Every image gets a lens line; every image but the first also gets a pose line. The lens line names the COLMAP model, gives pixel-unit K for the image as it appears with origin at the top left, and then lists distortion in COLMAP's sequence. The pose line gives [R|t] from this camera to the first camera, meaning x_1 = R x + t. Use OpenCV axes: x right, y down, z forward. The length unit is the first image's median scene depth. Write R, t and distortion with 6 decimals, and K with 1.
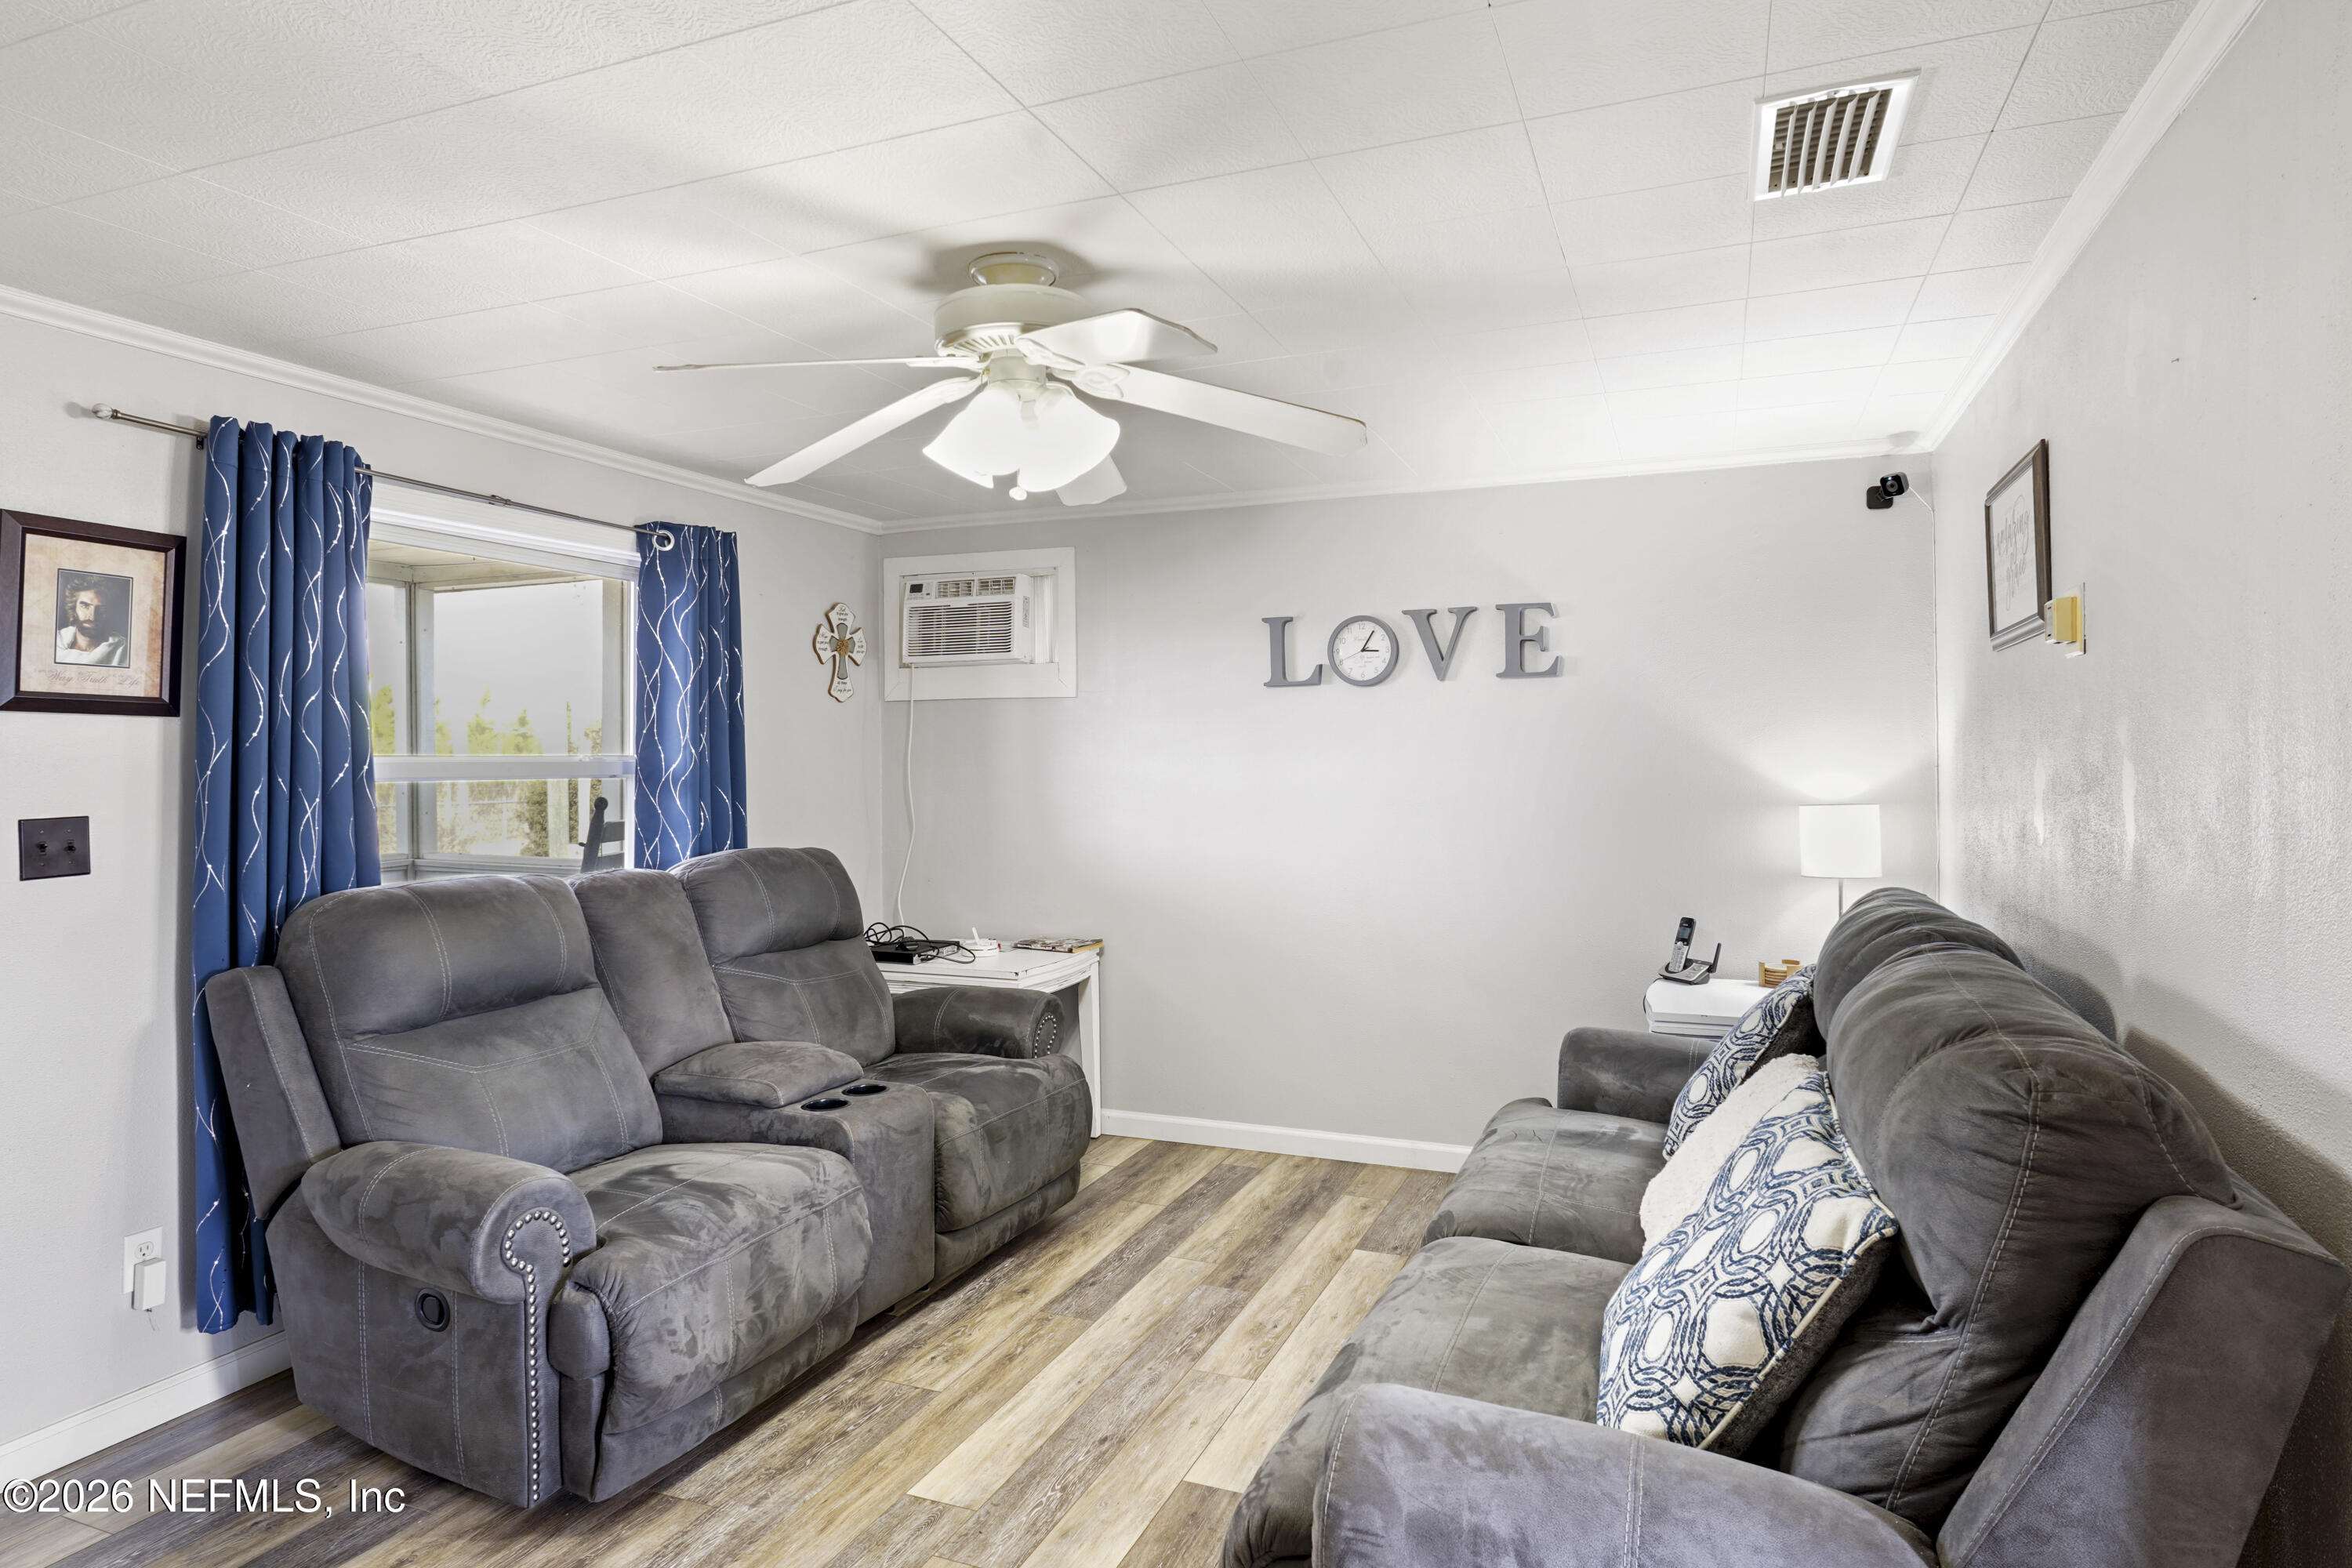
lens RADIAL K [[1341.3, 0, 1157.0], [0, 1341.3, 764.2], [0, 0, 1]] dist [0.006985, 0.000611]
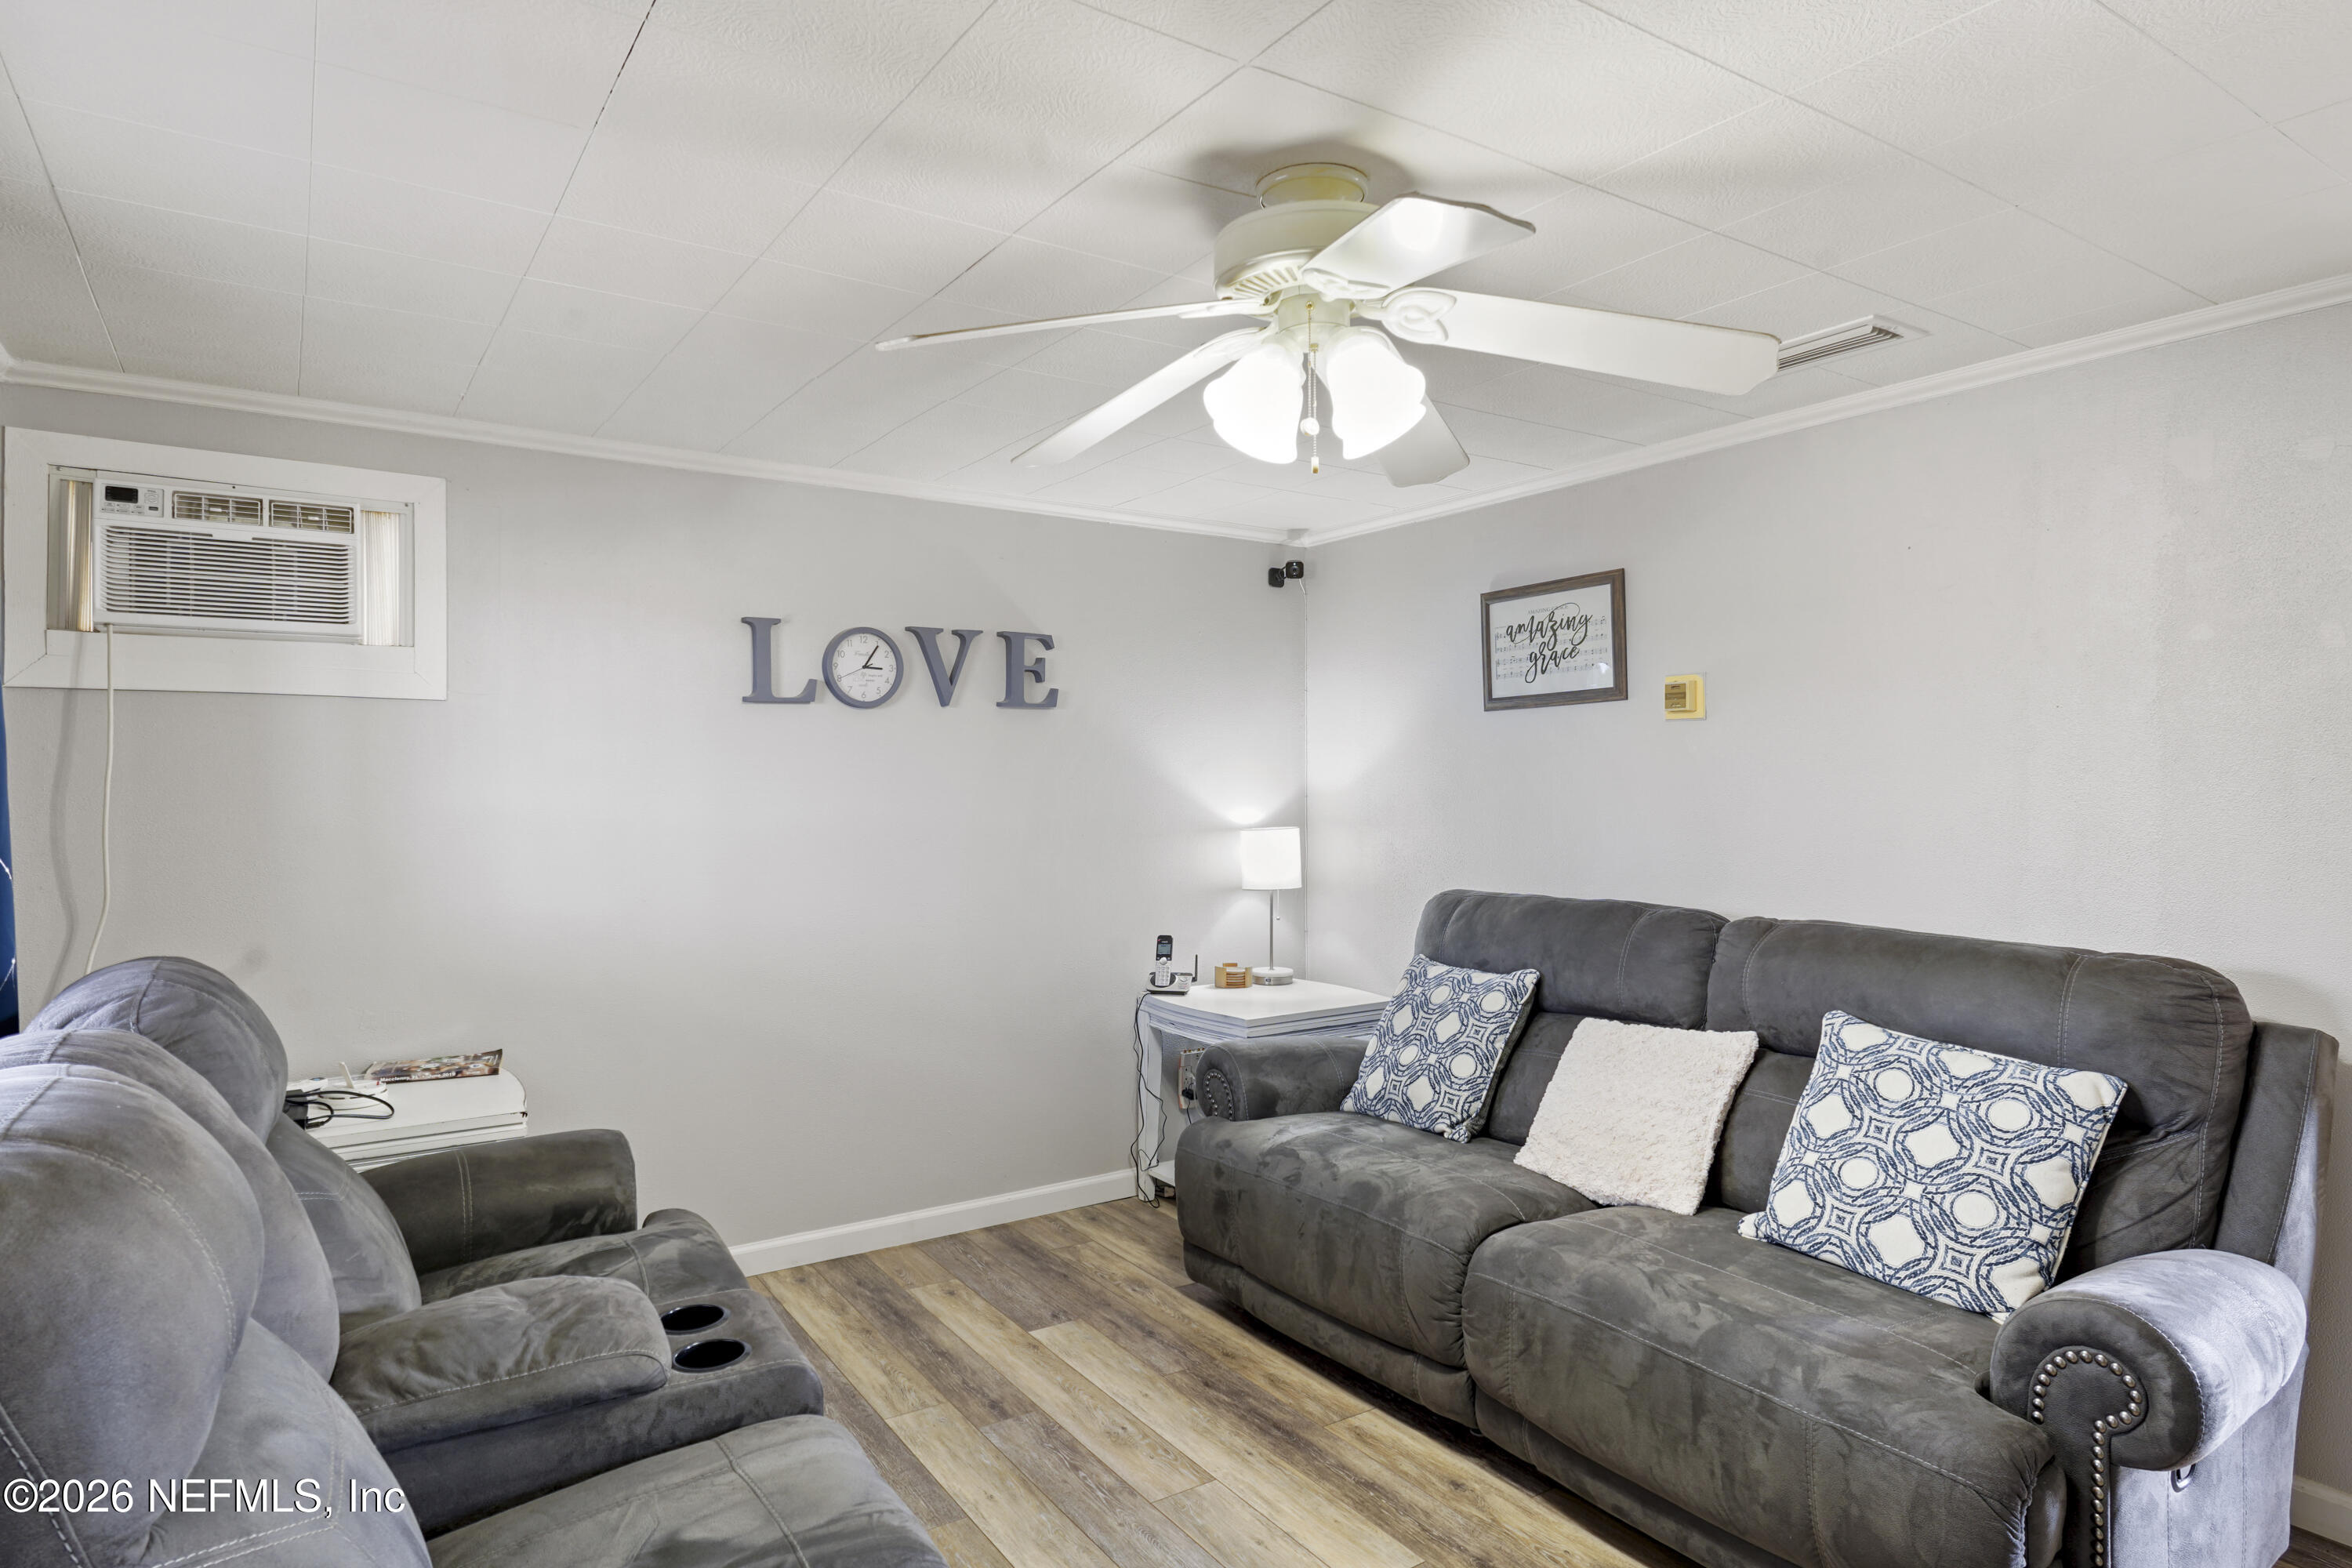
lens RADIAL K [[1341.3, 0, 1171.1], [0, 1341.3, 791.3], [0, 0, 1]] dist [0.006985, 0.000611]
pose [[0.553375, -0.000836, 0.832932, -0.479459], [0.004825, 0.999986, -0.002203, -0.000902], [-0.832918, 0.005238, 0.553371, 0.360526]]
